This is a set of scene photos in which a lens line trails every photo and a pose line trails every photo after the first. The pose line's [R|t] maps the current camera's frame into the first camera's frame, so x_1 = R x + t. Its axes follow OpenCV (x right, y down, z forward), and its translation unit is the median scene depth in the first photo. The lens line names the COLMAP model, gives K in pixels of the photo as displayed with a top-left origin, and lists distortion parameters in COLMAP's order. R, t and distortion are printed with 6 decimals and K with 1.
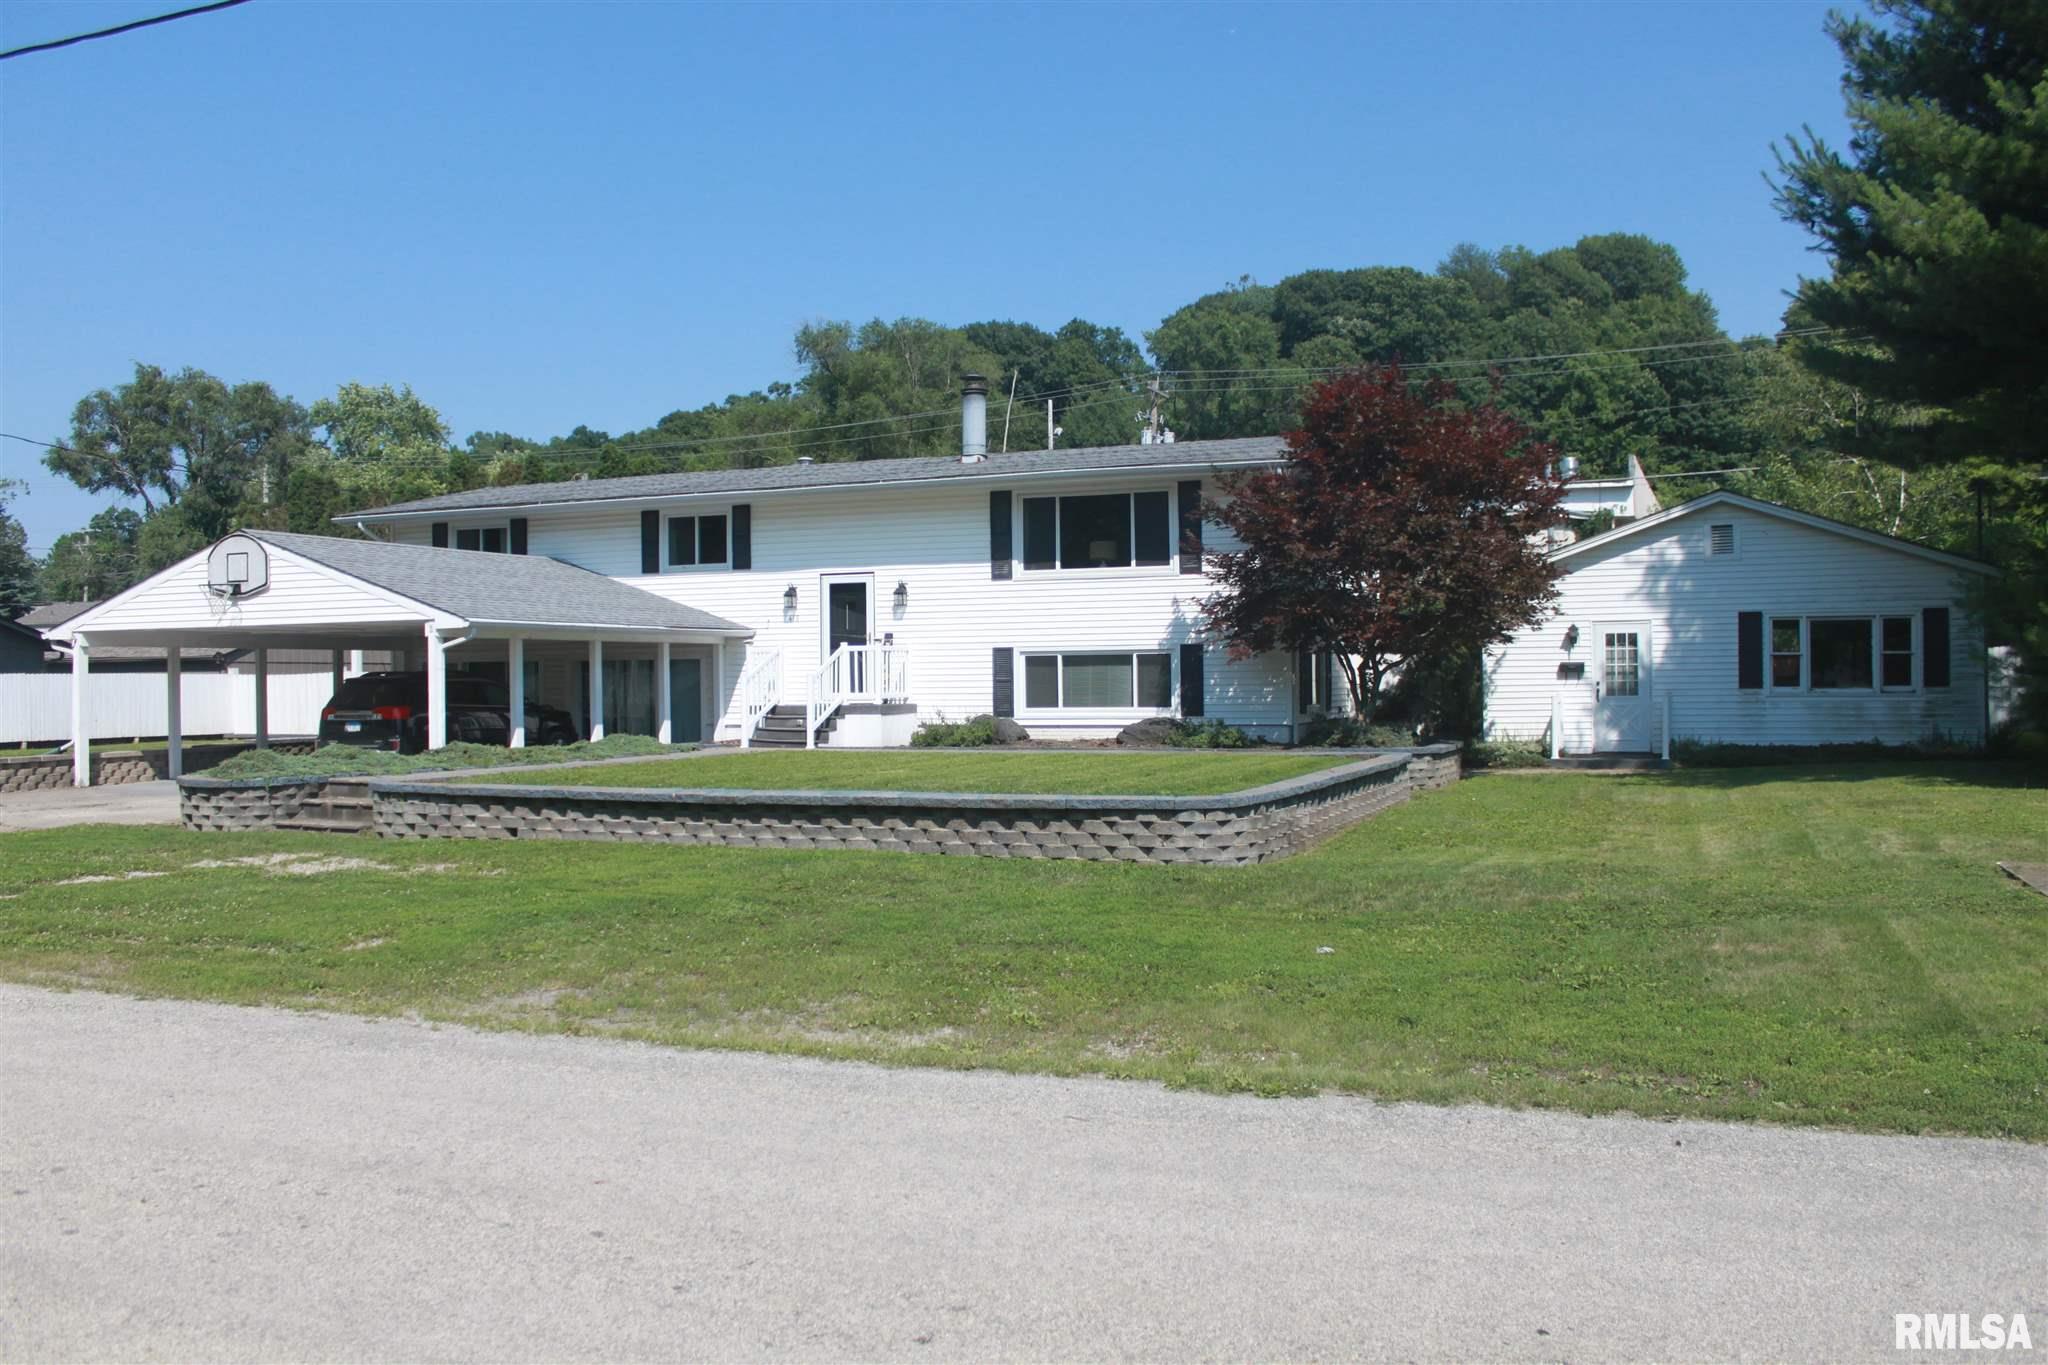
lens RADIAL K [[1718.2, 0, 1024.0], [0, 1718.2, 682.5], [0, 0, 1]] dist [-0.155724, 0.131820]
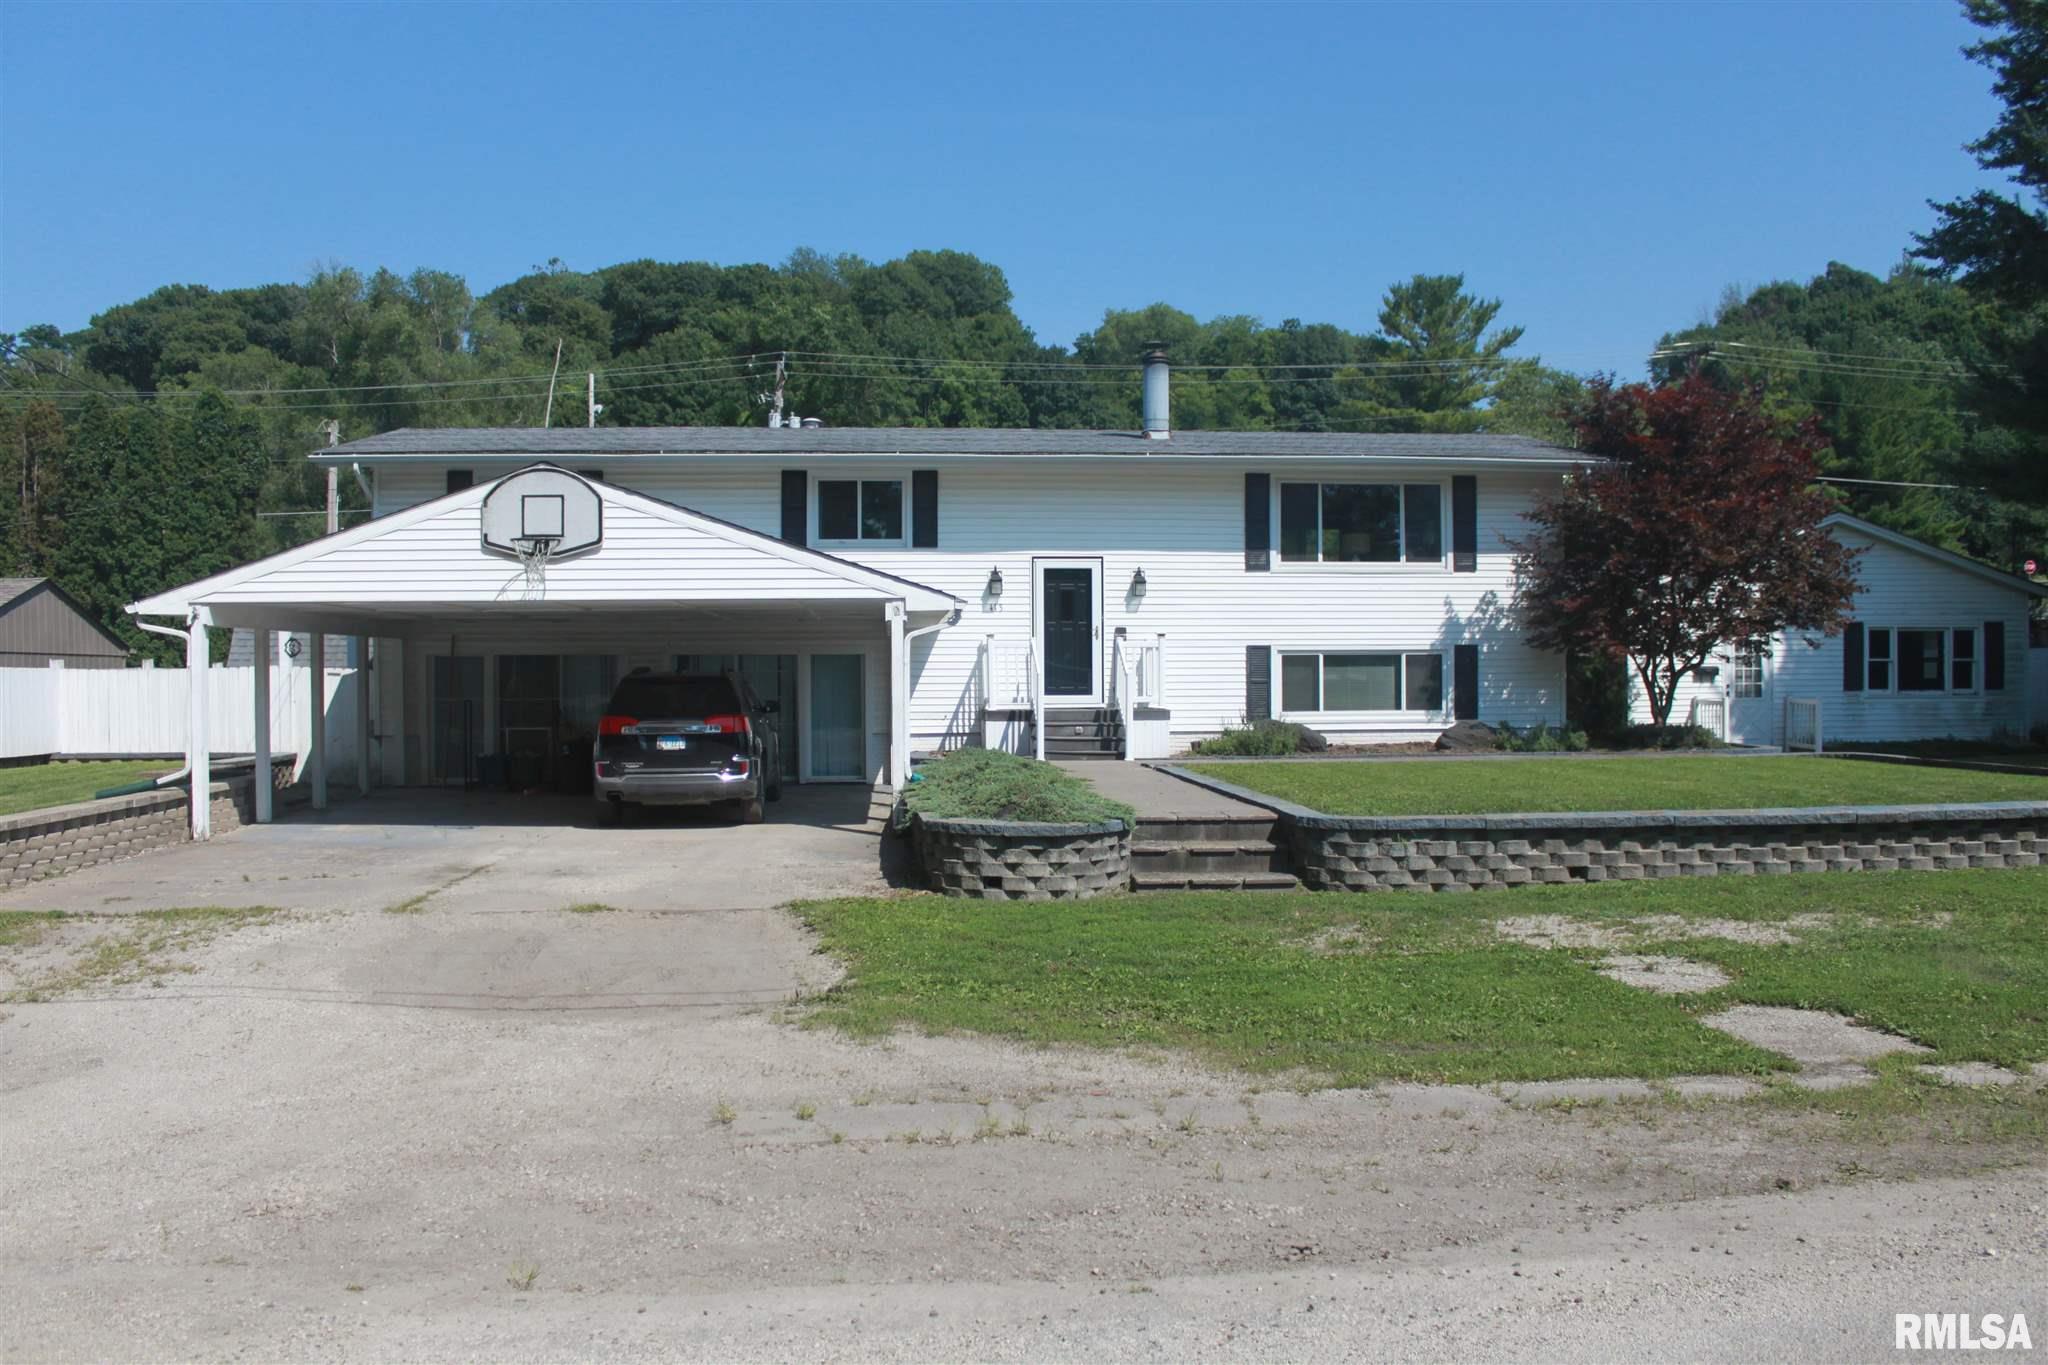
lens RADIAL K [[1718.2, 0, 1024.0], [0, 1718.2, 682.5], [0, 0, 1]] dist [-0.155724, 0.131820]
pose [[0.893139, 0.002724, 0.449772, -0.535143], [-0.002801, 0.999996, -0.000495, 0.000066], [-0.449772, -0.000818, 0.893143, 0.245200]]
